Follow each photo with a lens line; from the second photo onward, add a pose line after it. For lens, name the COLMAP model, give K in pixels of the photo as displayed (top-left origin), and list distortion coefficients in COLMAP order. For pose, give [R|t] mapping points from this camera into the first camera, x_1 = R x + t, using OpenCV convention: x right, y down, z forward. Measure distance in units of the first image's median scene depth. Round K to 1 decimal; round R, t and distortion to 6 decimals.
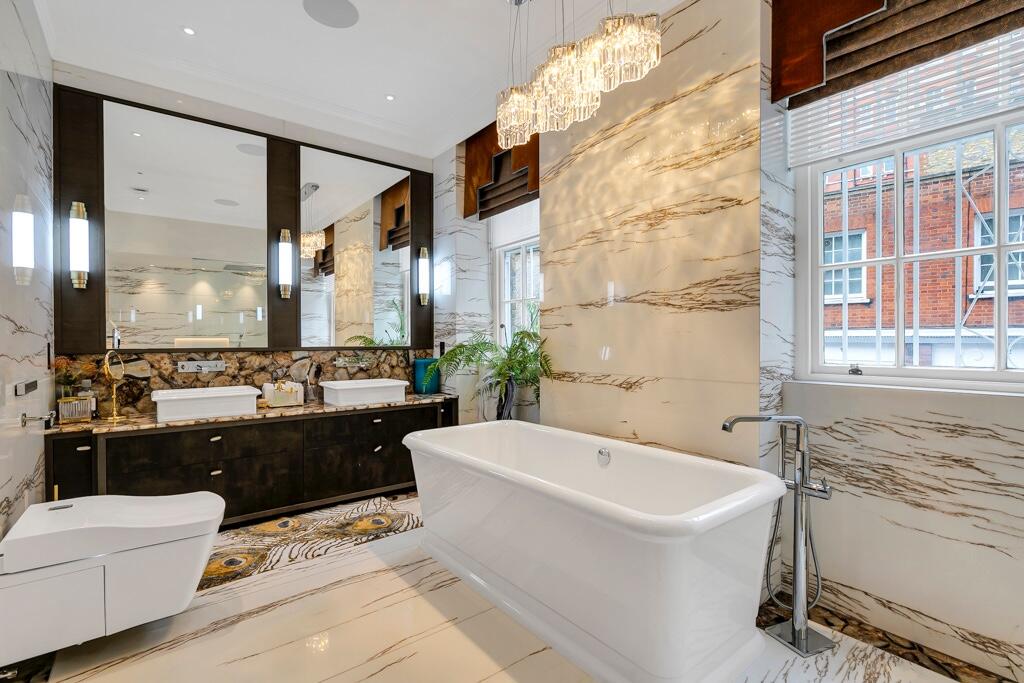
lens RADIAL K [[467.5, 0, 517.5], [0, 467.5, 337.8], [0, 0, 1]] dist [-0.000271, -0.000011]
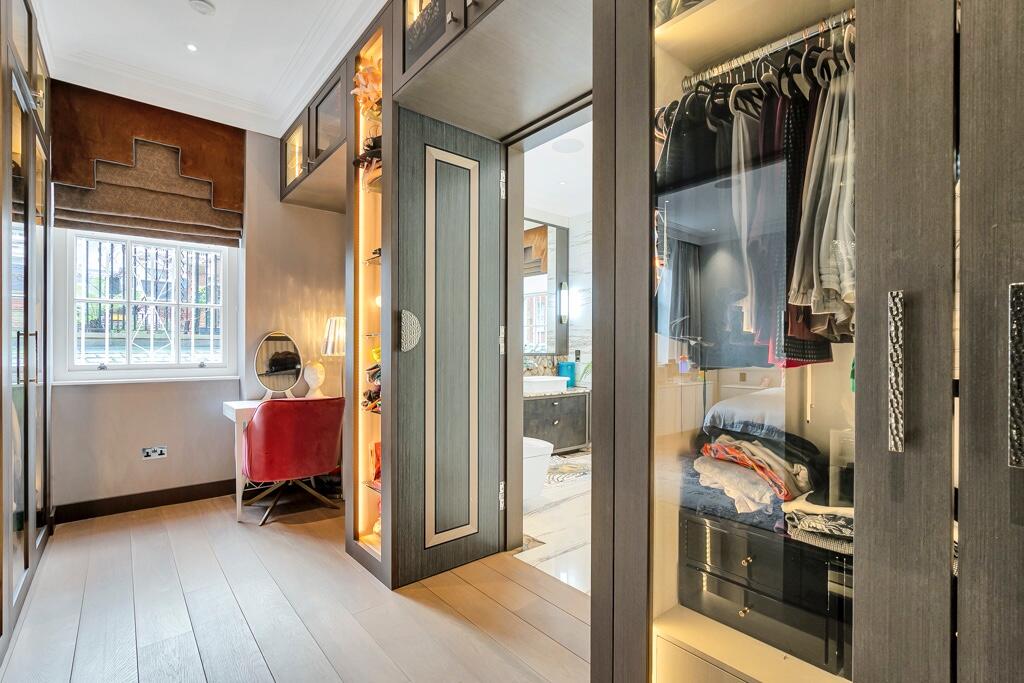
lens RADIAL K [[467.5, 0, 506.0], [0, 467.5, 349.1], [0, 0, 1]] dist [-0.000271, -0.000011]
pose [[0.999513, 0.005316, 0.030735, -0.420411], [-0.005262, 0.999984, -0.001857, 0.009508], [-0.030745, 0.001694, 0.999526, -0.382240]]
